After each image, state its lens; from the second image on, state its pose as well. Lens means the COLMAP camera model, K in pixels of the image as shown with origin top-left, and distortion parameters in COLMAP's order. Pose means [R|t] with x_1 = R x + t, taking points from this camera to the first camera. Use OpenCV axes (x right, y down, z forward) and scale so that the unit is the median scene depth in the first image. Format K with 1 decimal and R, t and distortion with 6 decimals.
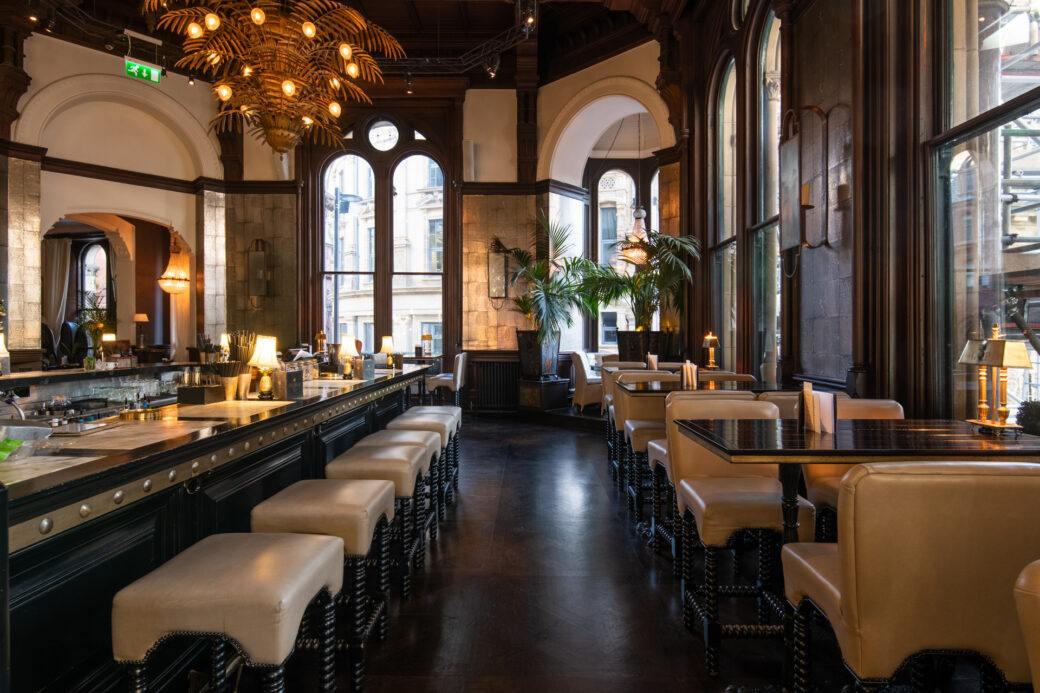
lens RADIAL K [[546.1, 0, 520.0], [0, 546.1, 346.5], [0, 0, 1]] dist [0.001794, -0.002218]
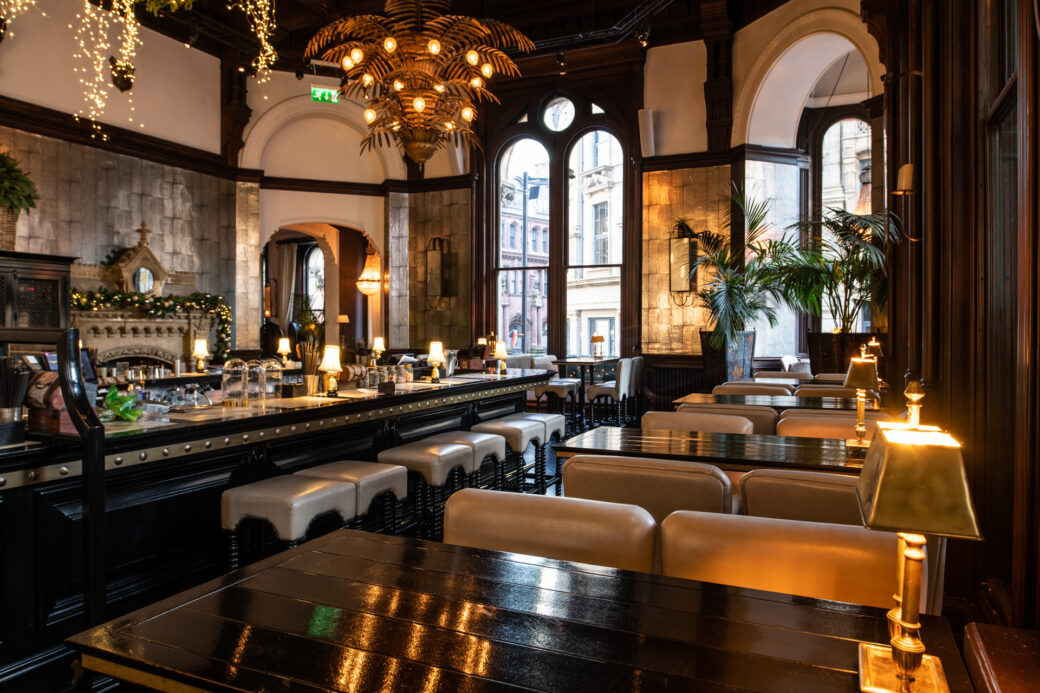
lens RADIAL K [[704.8, 0, 520.0], [0, 704.8, 346.5], [0, 0, 1]] dist [-0.008068, -0.002239]
pose [[0.913569, 0.006199, -0.406638, 0.170233], [-0.005230, 0.999980, 0.003494, -0.007609], [0.406651, -0.001065, 0.913583, -0.087845]]
